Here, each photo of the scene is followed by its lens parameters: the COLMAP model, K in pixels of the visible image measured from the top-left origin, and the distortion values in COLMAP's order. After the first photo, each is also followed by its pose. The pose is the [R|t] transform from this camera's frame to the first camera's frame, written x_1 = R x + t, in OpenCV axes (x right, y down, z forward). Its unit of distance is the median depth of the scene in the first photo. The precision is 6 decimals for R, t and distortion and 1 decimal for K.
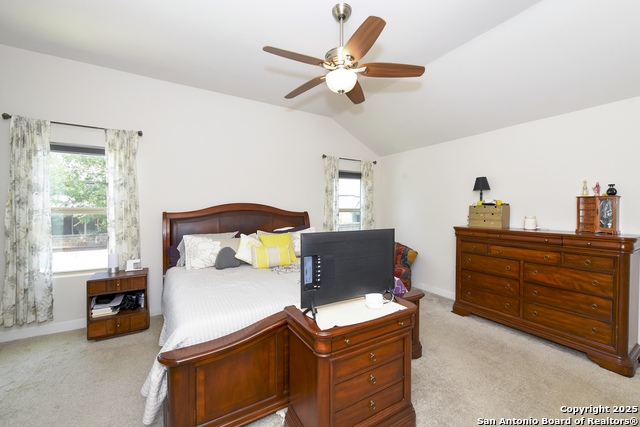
lens RADIAL K [[255.9, 0, 320.6], [0, 255.9, 207.7], [0, 0, 1]] dist [-0.000760, -0.000518]
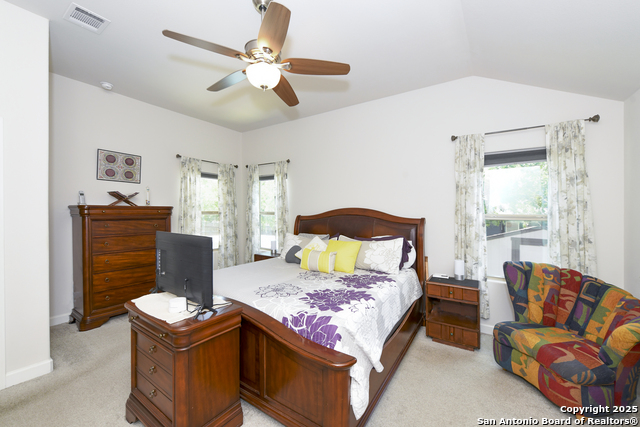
lens RADIAL K [[260.5, 0, 318.9], [0, 260.5, 211.5], [0, 0, 1]] dist [0.001769, 0.000135]
pose [[0.413248, -0.000464, -0.910618, 0.581406], [-0.009003, 0.999949, -0.004595, 0.002893], [0.910574, 0.010098, 0.413223, 0.439293]]
